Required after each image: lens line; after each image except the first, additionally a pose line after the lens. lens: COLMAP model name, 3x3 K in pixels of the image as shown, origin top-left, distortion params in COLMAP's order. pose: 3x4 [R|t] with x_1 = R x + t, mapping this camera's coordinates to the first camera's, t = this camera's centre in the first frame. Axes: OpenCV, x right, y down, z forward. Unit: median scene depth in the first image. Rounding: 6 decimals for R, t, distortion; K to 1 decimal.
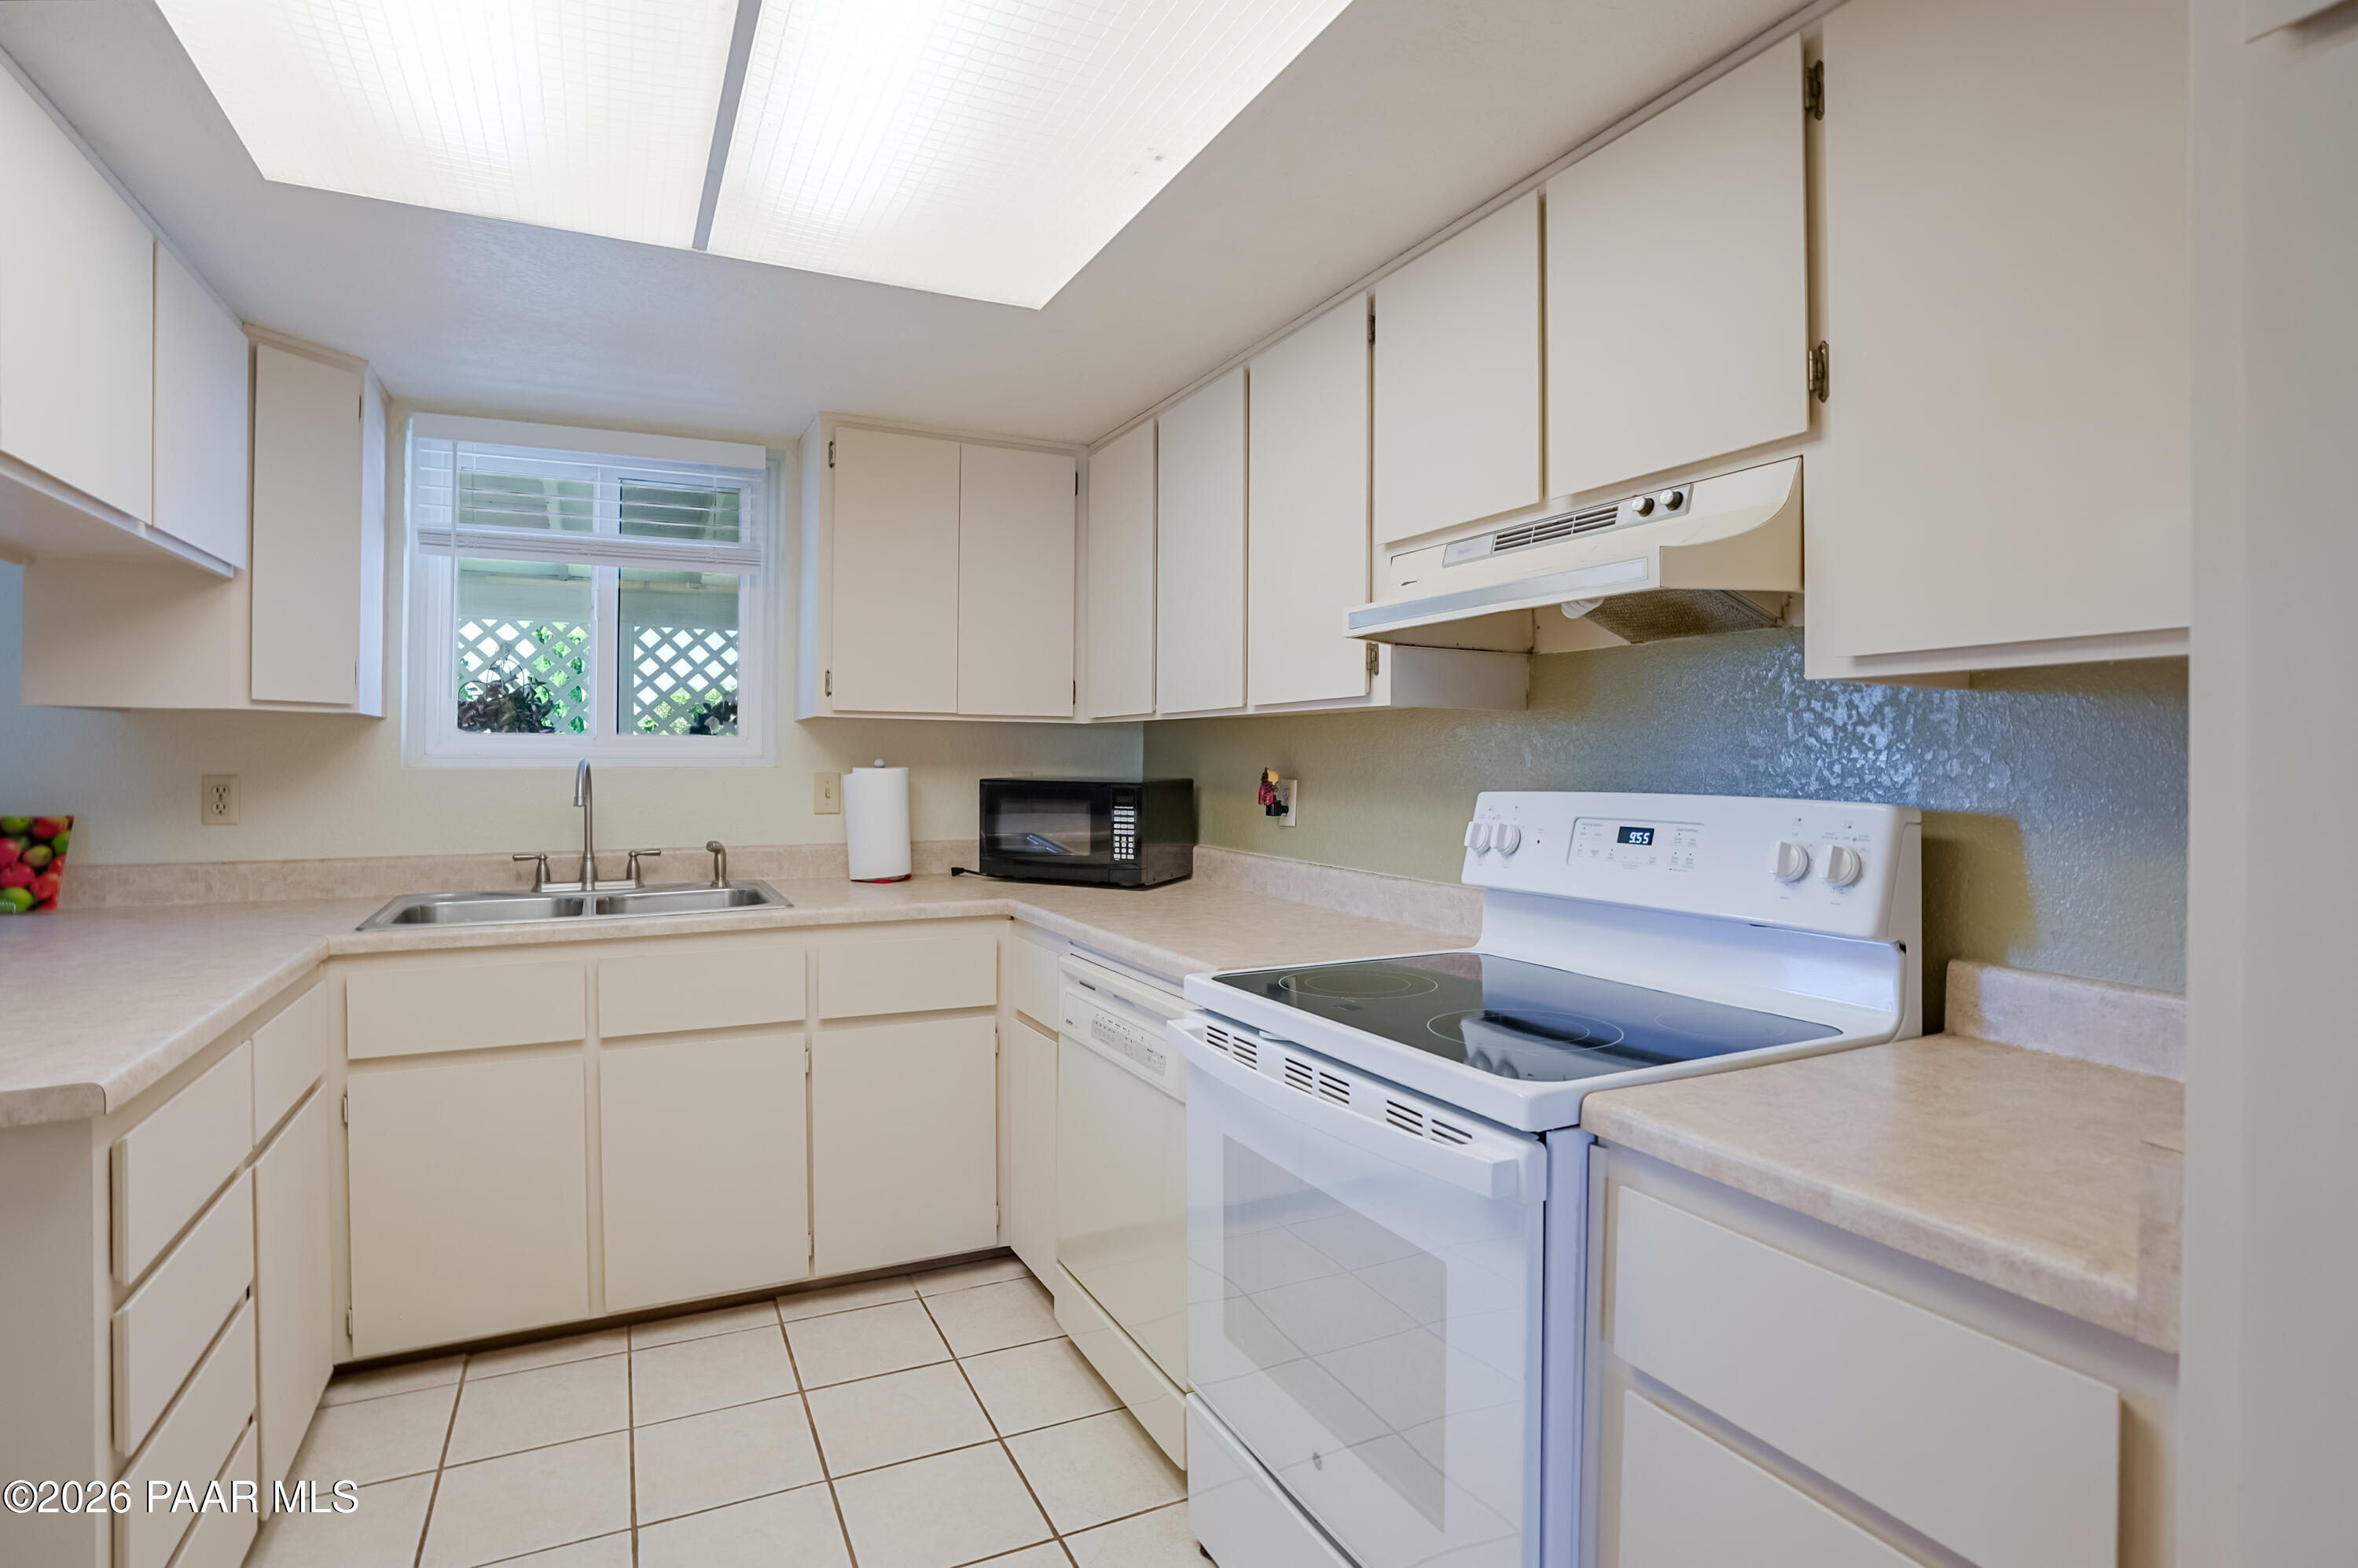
lens RADIAL K [[1139.0, 0, 1165.4], [0, 1139.0, 764.3], [0, 0, 1]] dist [-0.065677, 0.026195]
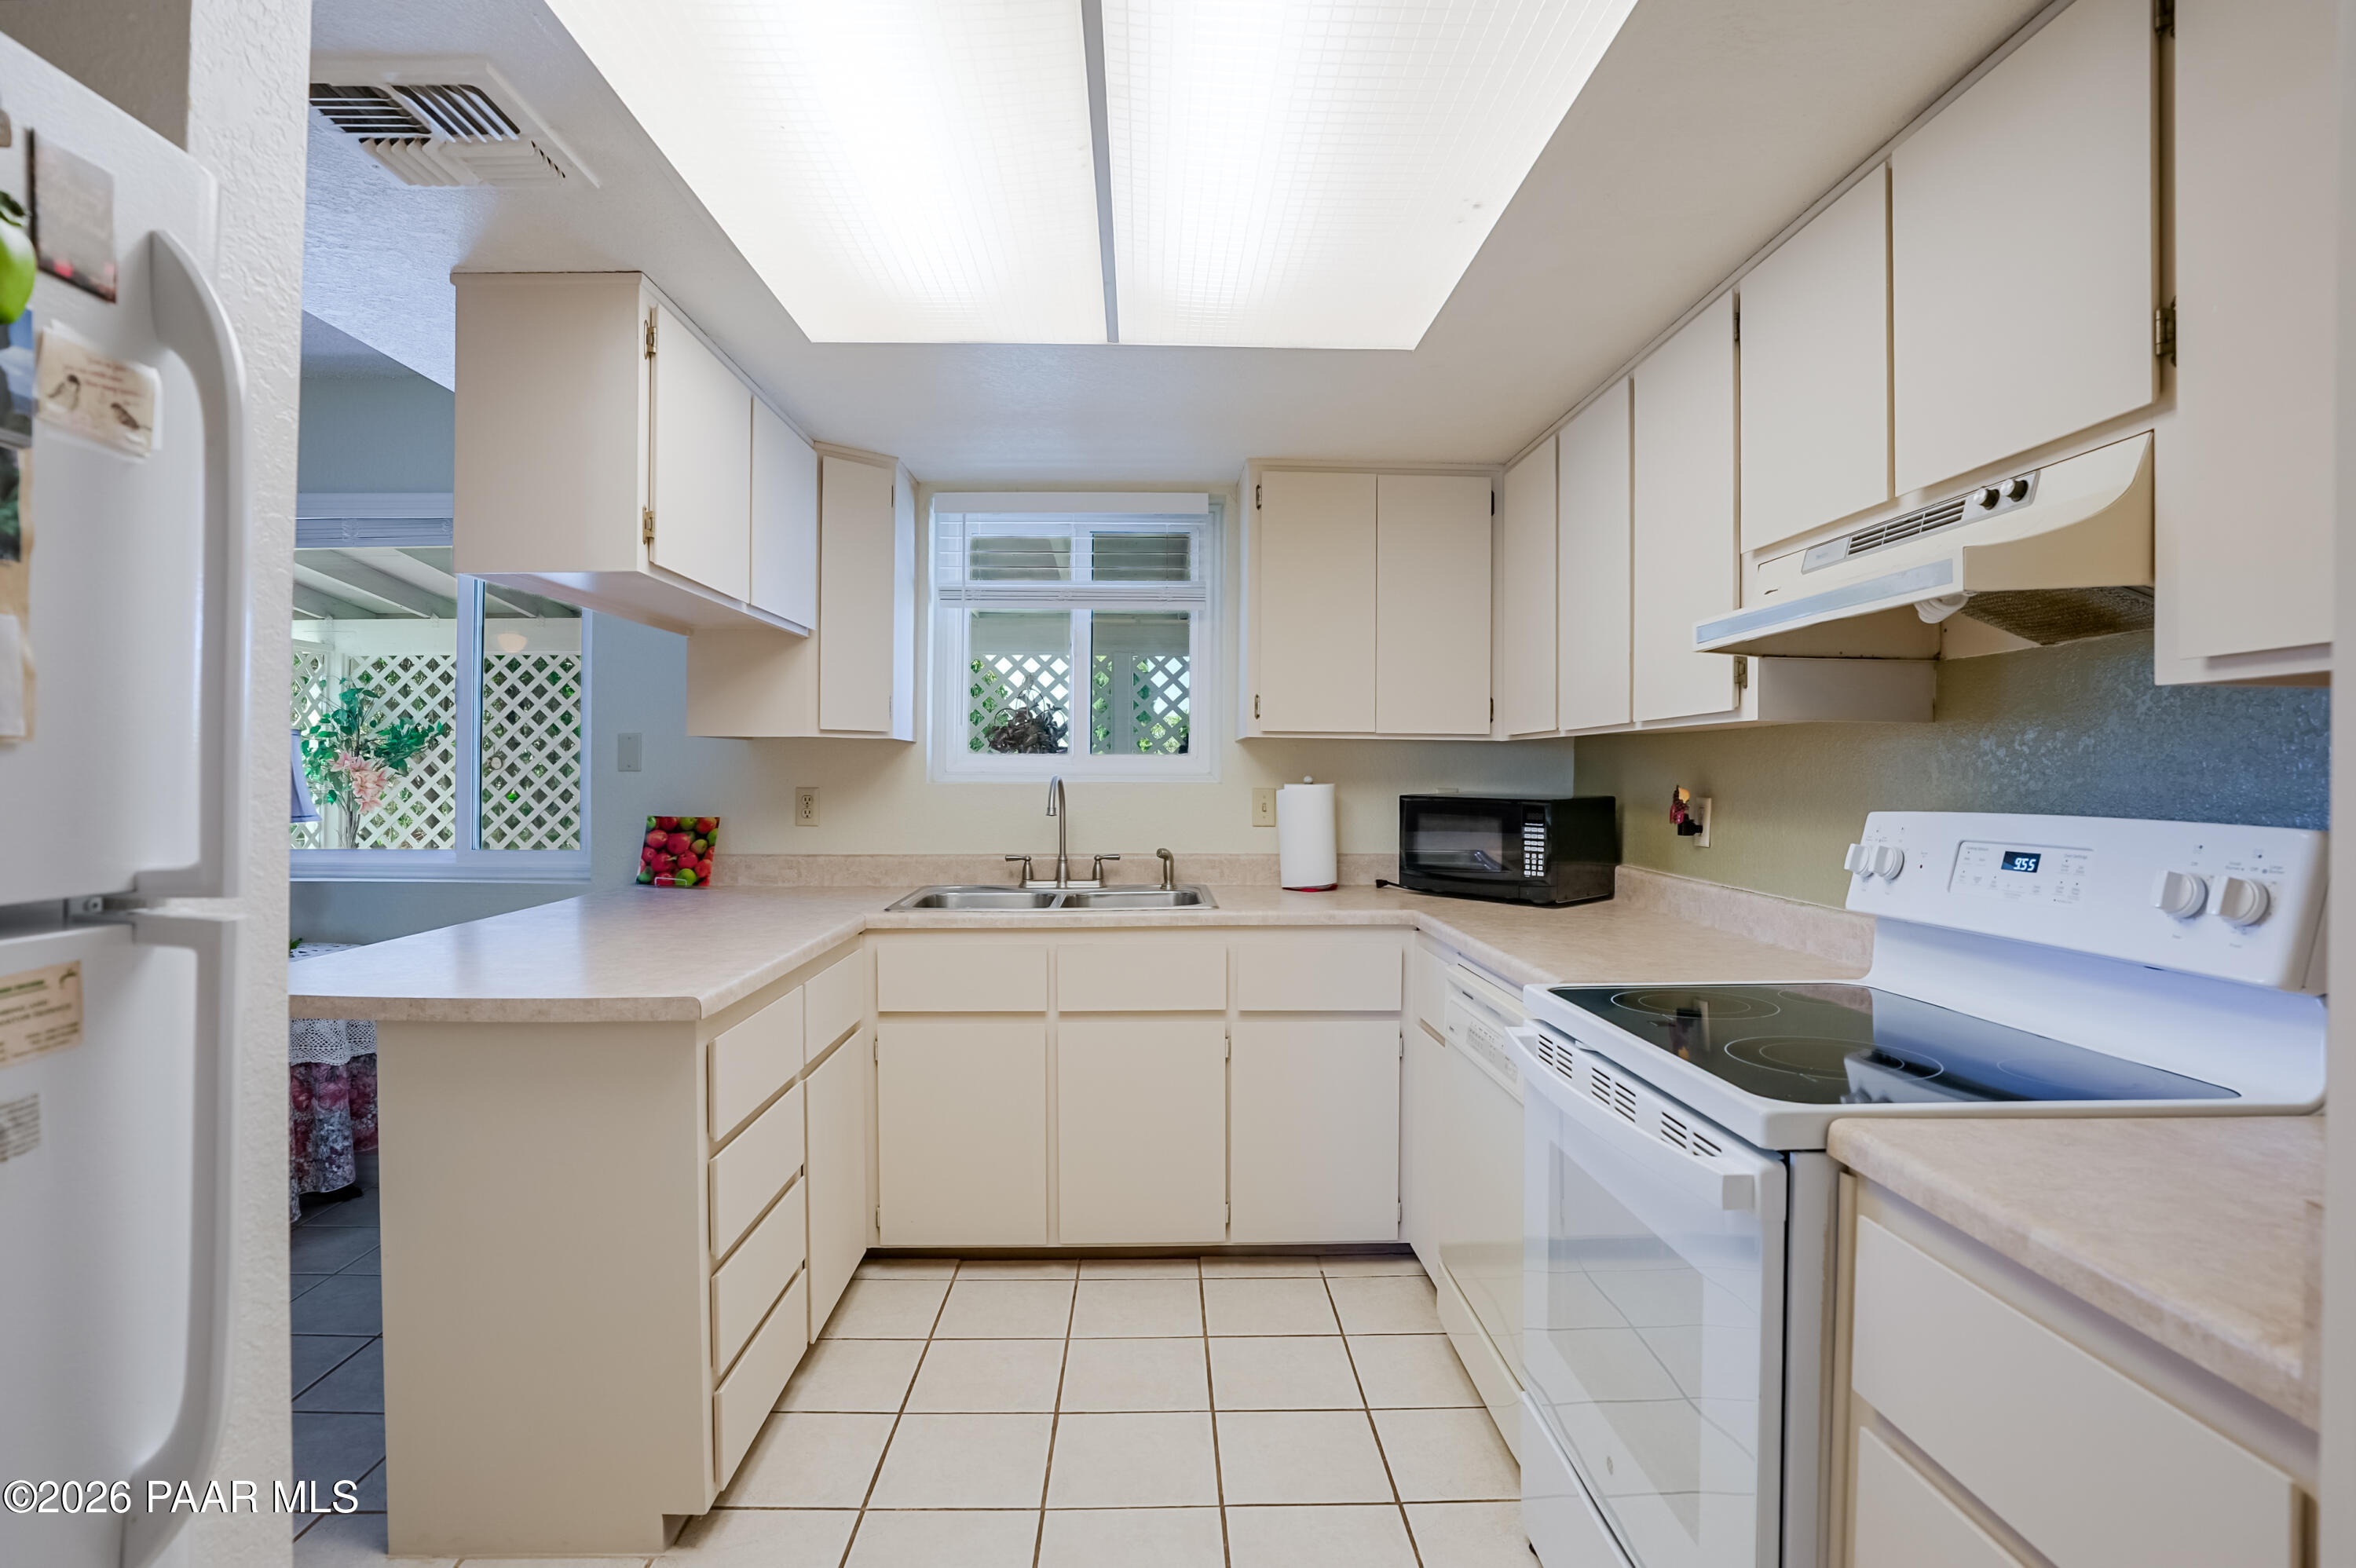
lens RADIAL K [[1159.8, 0, 1178.0], [0, 1159.8, 784.0], [0, 0, 1]] dist [-0.070602, 0.028872]
pose [[0.908942, 0.003479, -0.416908, 0.126934], [-0.002642, 0.999993, 0.002586, 0.000811], [0.416914, -0.001249, 0.908945, -0.062186]]
